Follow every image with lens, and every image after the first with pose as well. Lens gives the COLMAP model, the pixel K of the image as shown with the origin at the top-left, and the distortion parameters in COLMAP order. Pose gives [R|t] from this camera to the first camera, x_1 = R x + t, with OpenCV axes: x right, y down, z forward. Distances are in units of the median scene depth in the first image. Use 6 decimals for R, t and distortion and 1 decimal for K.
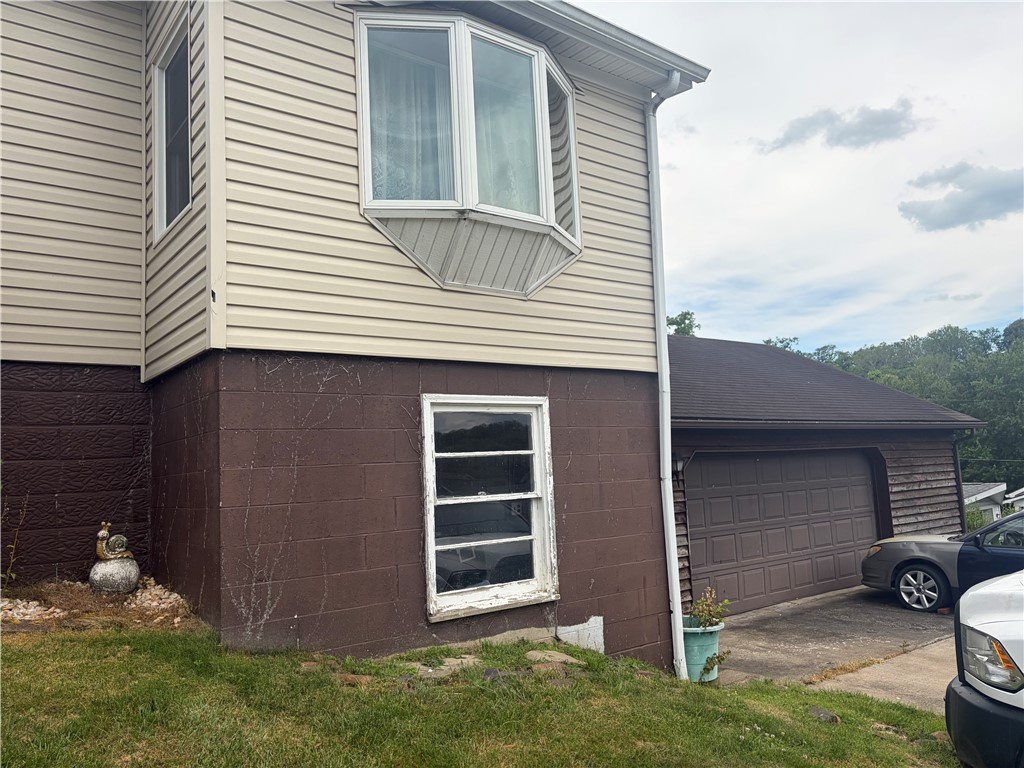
lens RADIAL K [[767.2, 0, 512.0], [0, 767.2, 384.0], [0, 0, 1]] dist [0.008500, 0.002855]
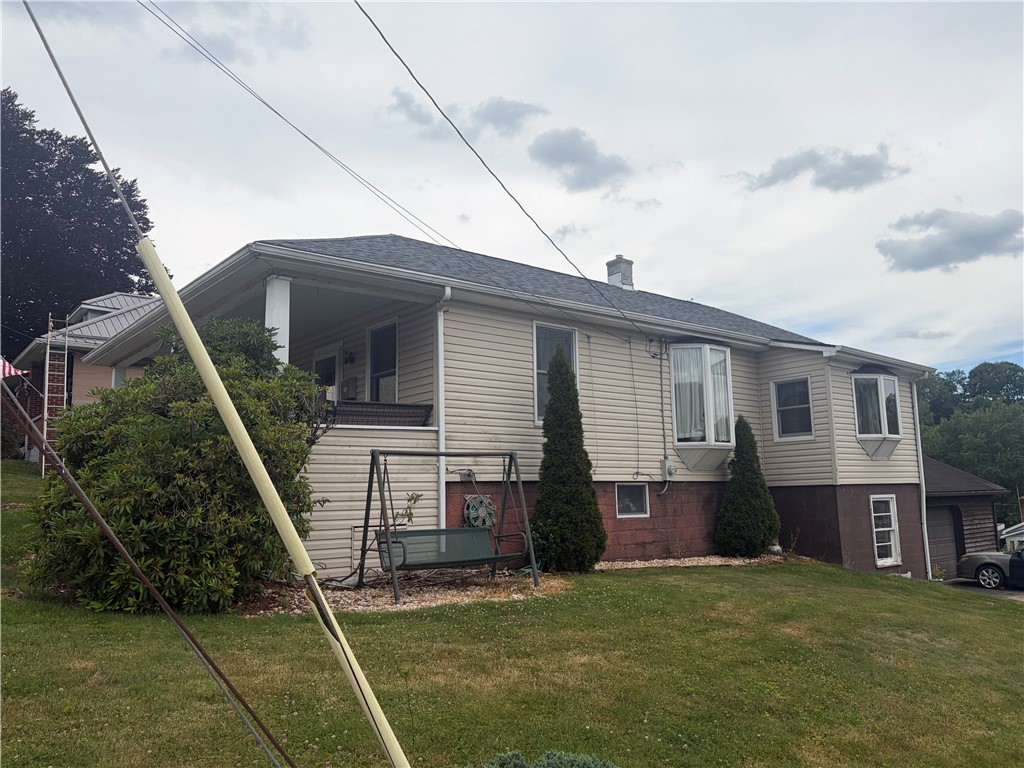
lens RADIAL K [[783.5, 0, 512.0], [0, 783.5, 384.0], [0, 0, 1]] dist [0.000977, 0.000683]
pose [[0.998755, 0.034247, 0.036282, -0.658304], [-0.033256, 0.999066, -0.027581, -0.117141], [-0.037193, 0.026340, 0.998961, -0.828419]]
